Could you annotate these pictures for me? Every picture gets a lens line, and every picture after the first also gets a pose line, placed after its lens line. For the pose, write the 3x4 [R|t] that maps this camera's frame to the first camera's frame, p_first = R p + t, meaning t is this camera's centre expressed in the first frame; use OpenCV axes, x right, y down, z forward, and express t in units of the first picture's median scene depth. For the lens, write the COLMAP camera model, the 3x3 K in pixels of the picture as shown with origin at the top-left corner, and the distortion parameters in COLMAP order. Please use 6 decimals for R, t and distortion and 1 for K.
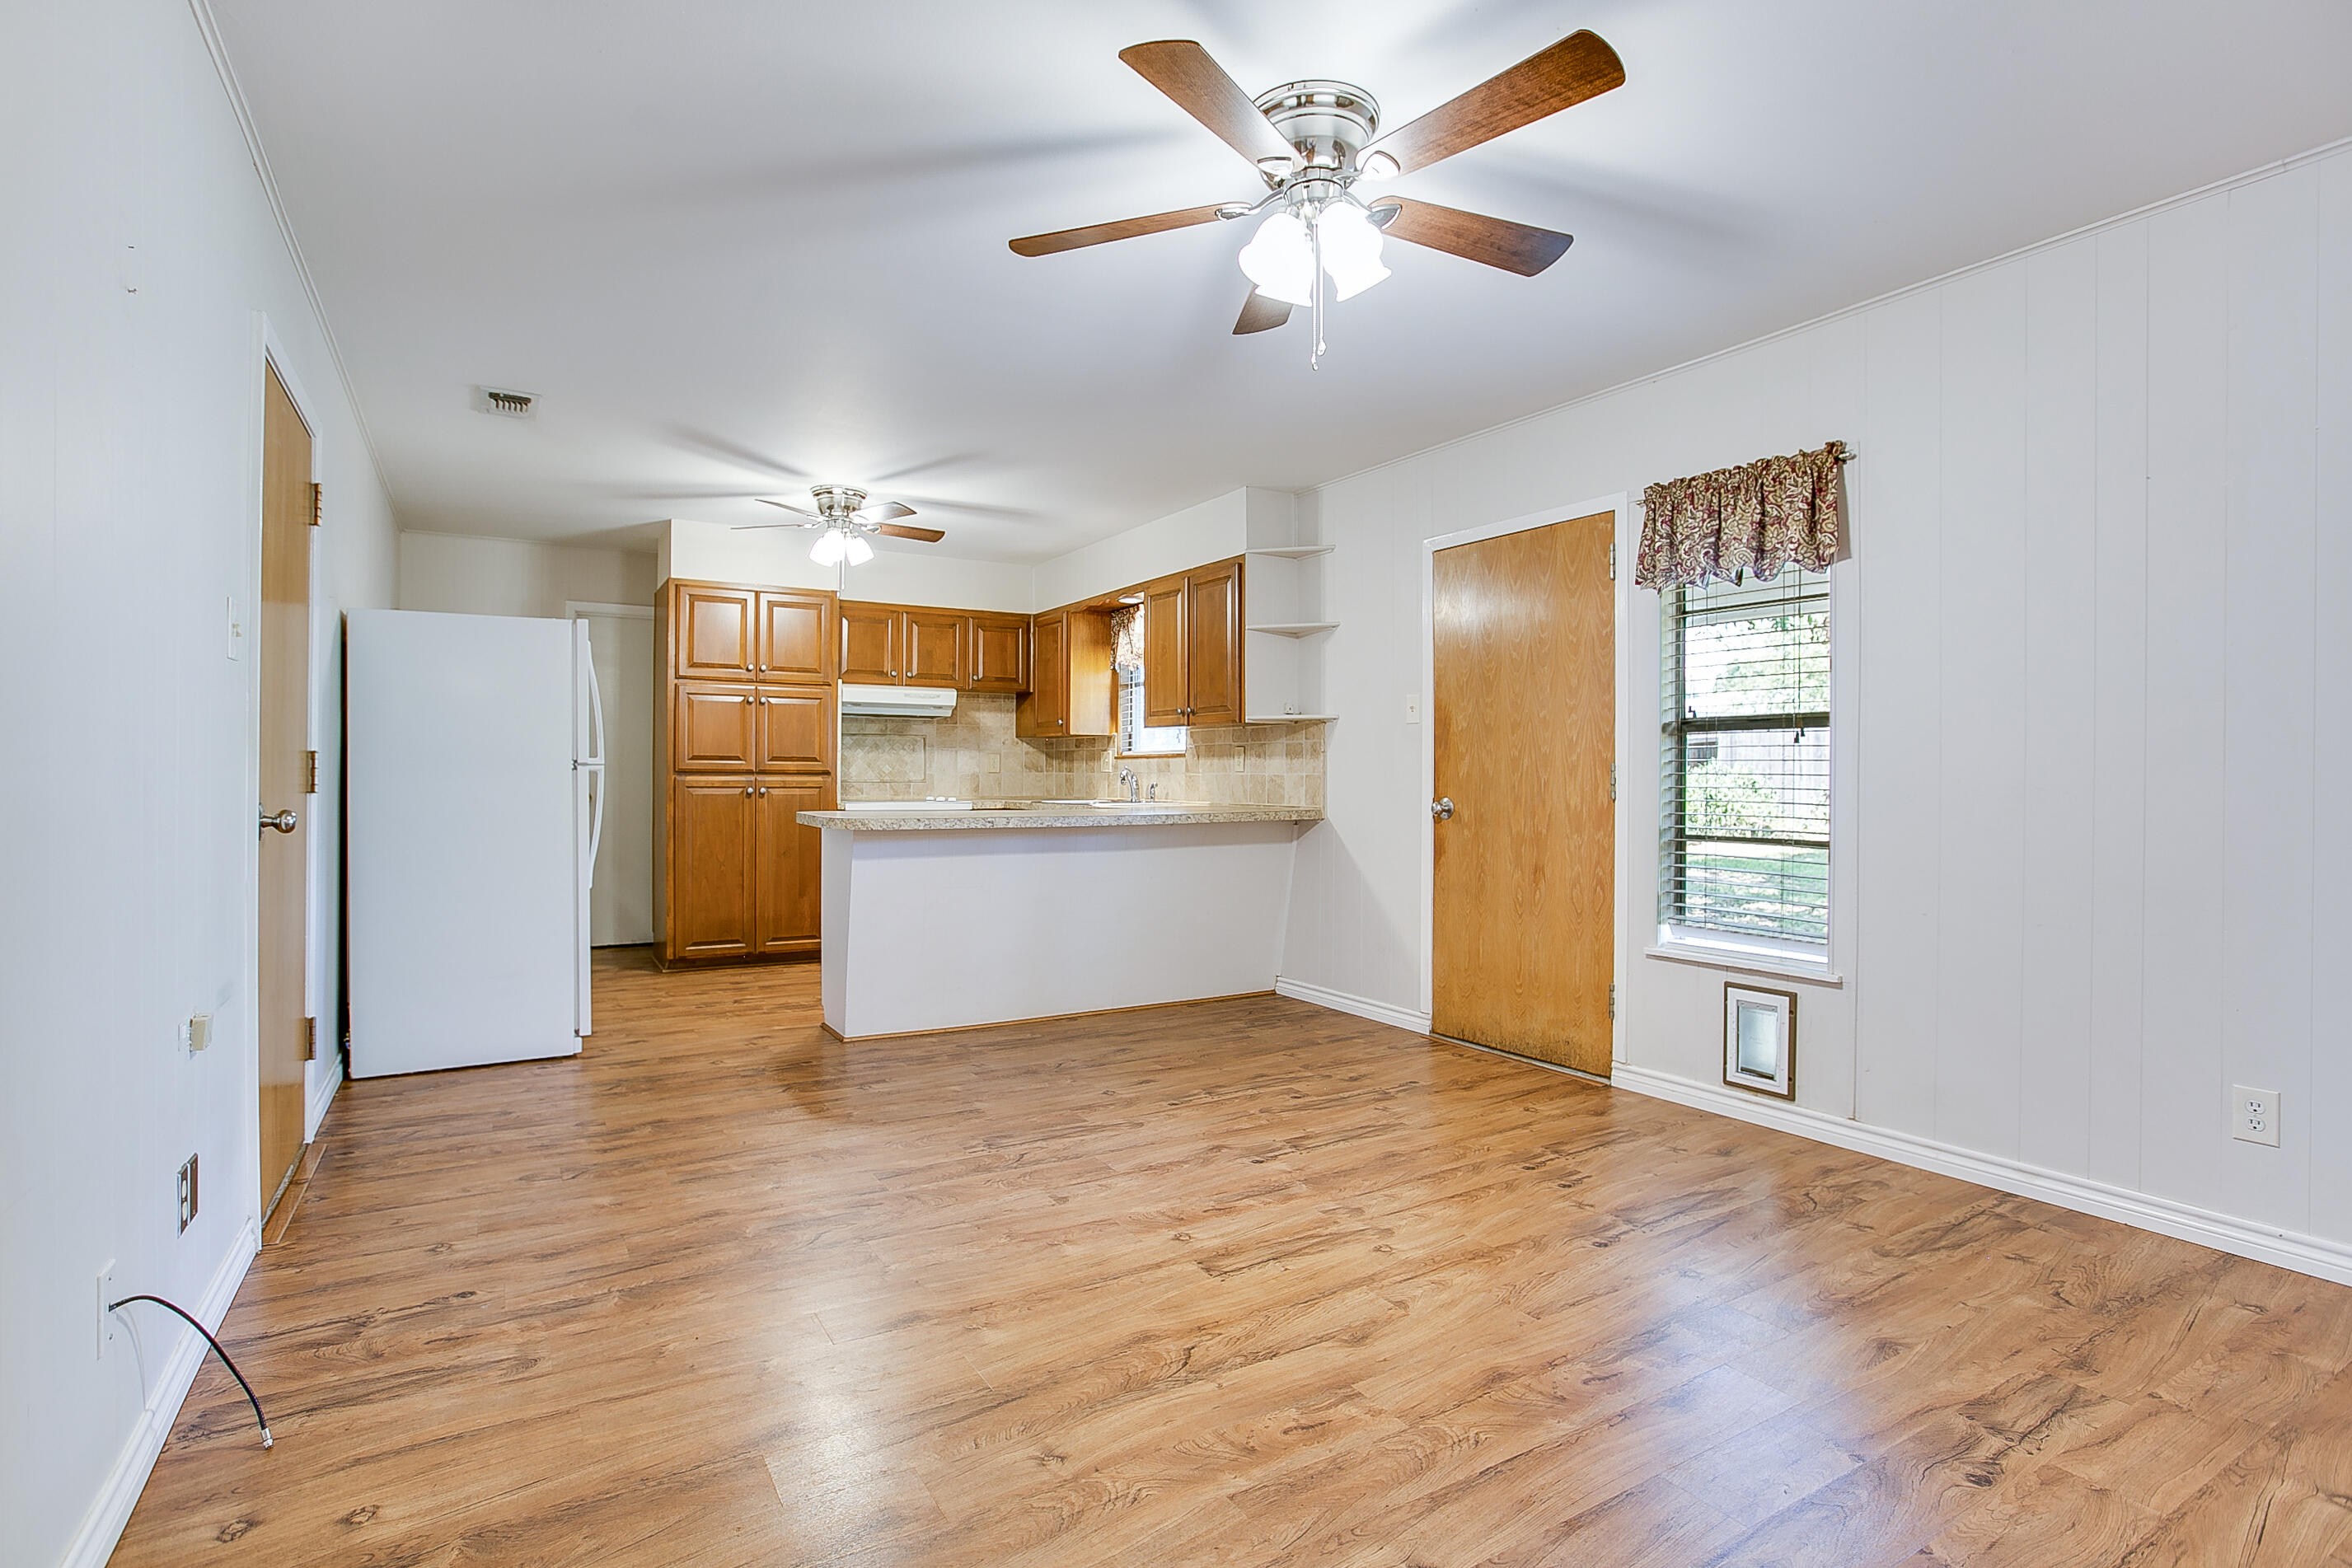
lens RADIAL K [[1153.1, 0, 1174.0], [0, 1153.1, 783.2], [0, 0, 1]] dist [-0.015093, 0.005444]
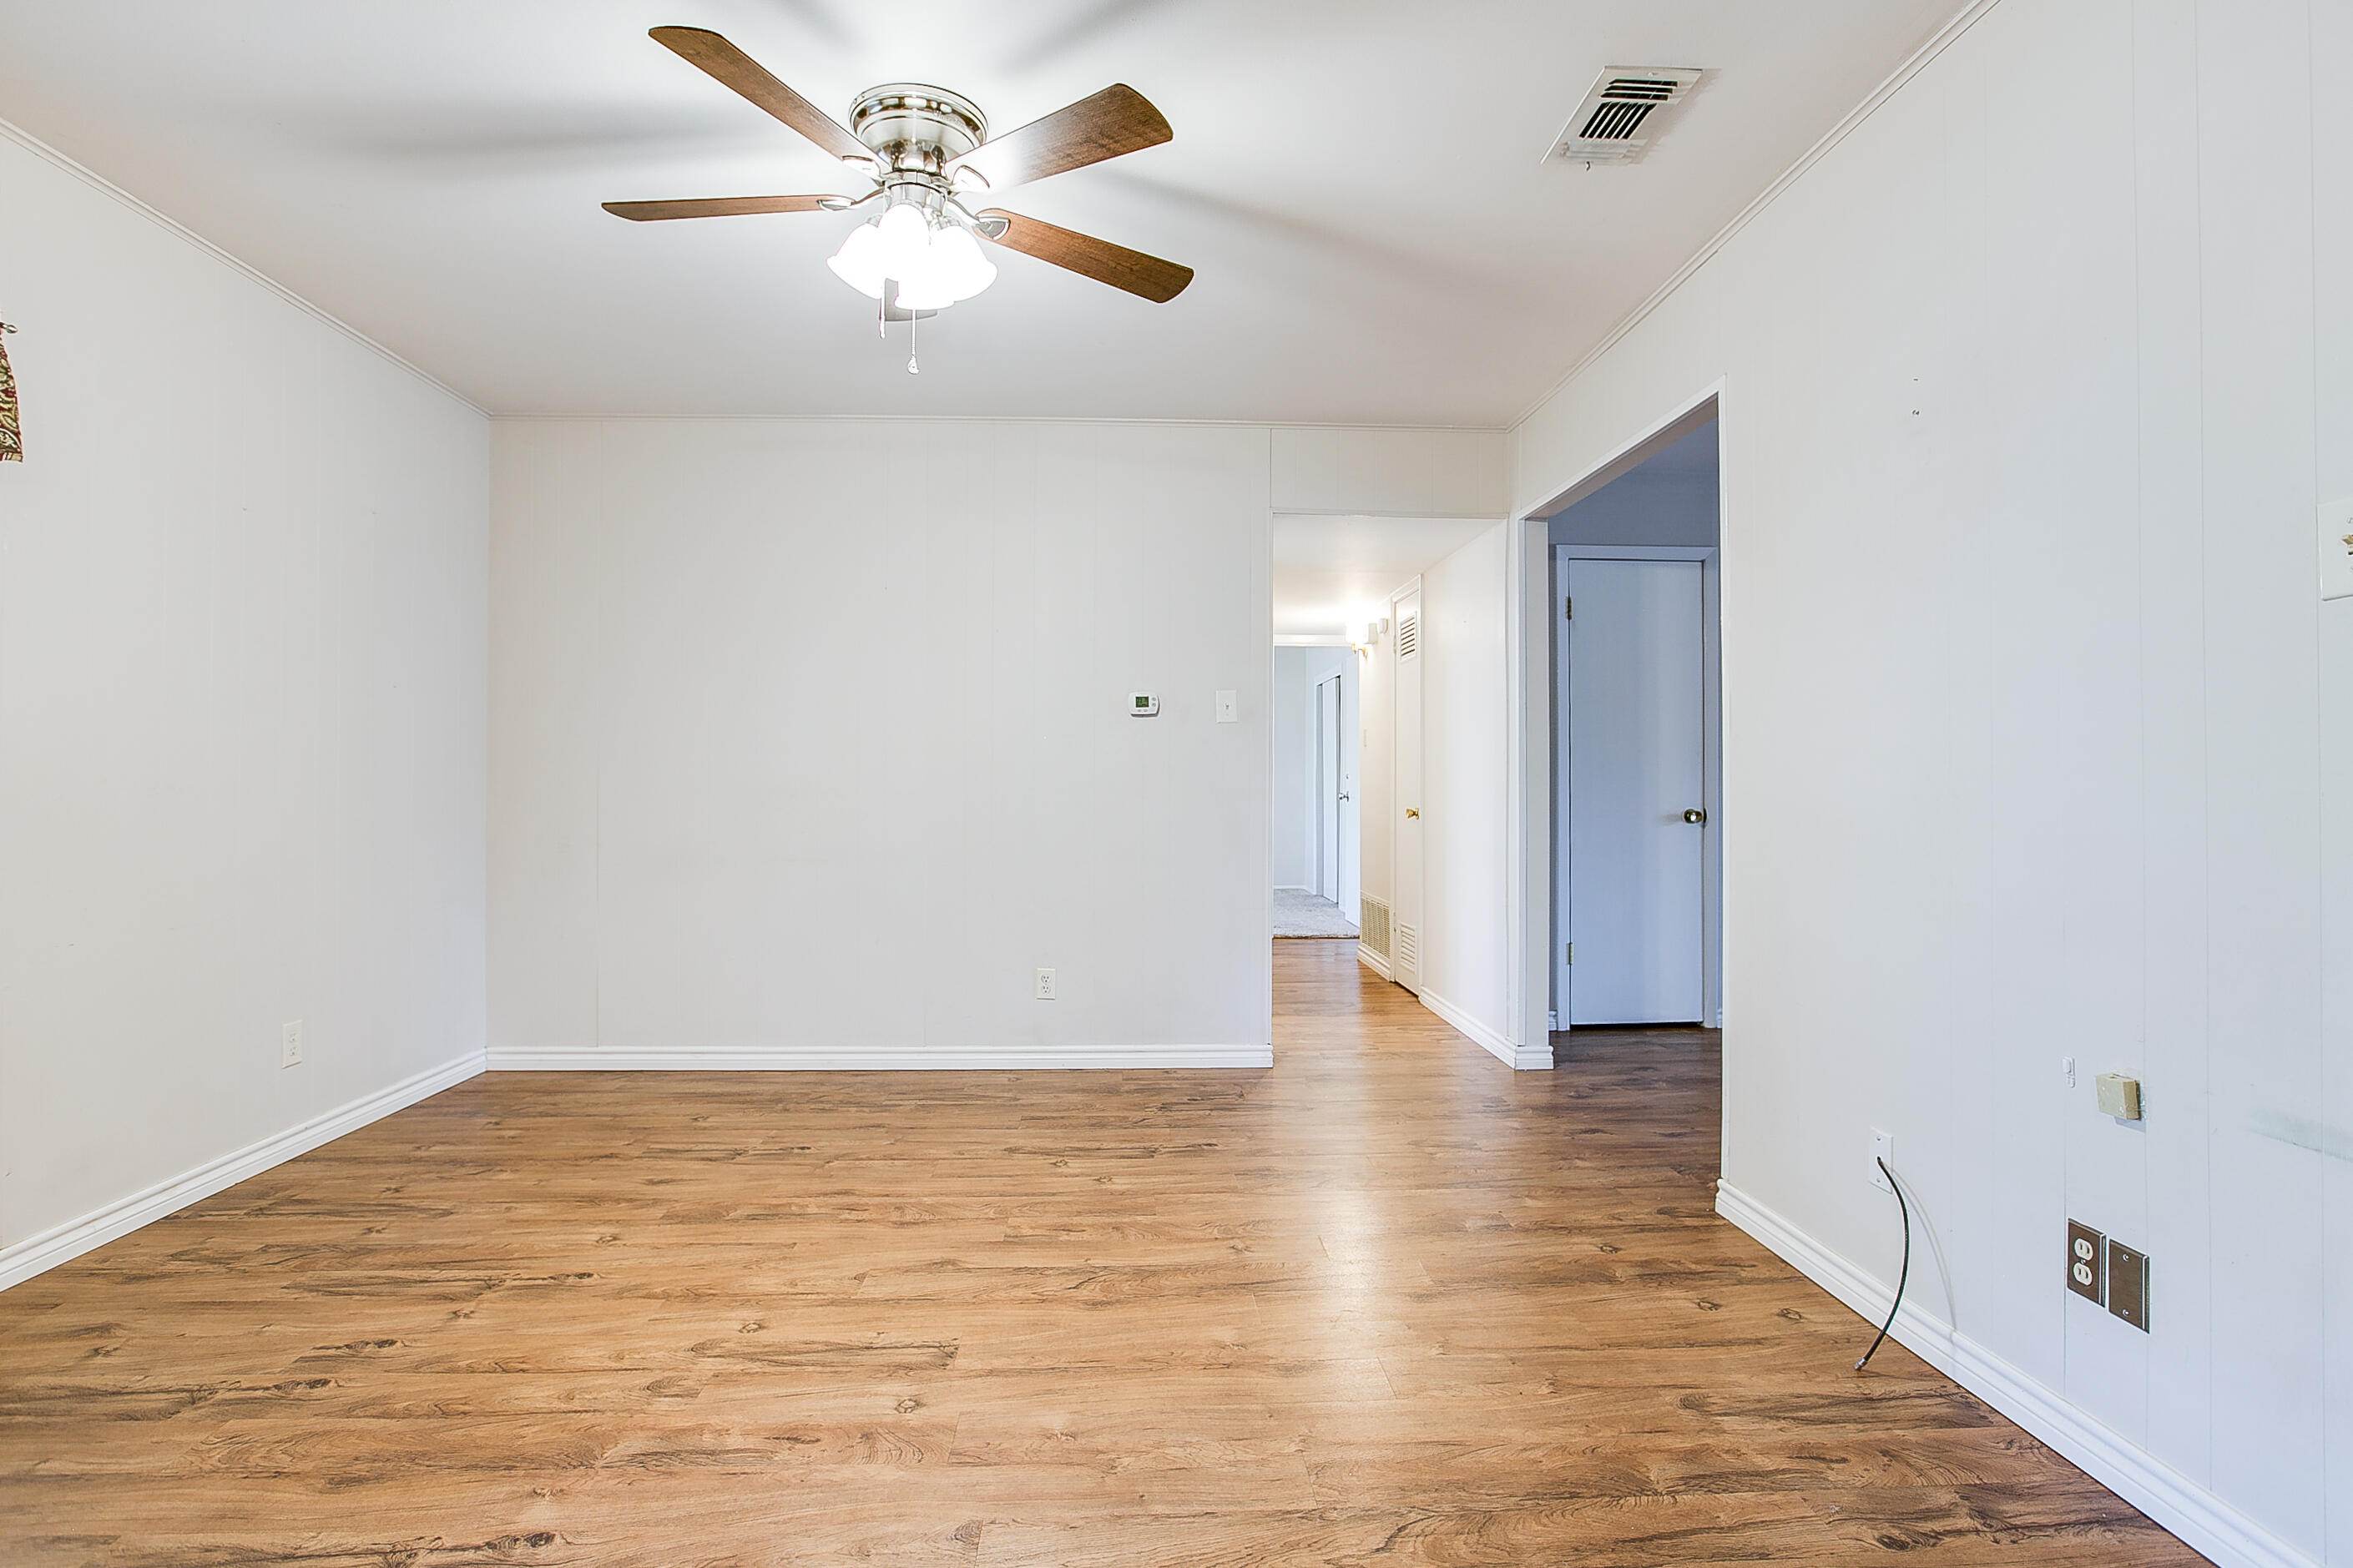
lens RADIAL K [[1153.5, 0, 1176.0], [0, 1153.5, 777.6], [0, 0, 1]] dist [-0.015093, 0.005444]
pose [[-0.880794, -0.002961, 0.473491, -0.540300], [-0.002986, 0.999995, 0.000699, -0.009117], [-0.473490, -0.000798, -0.880799, 1.729223]]
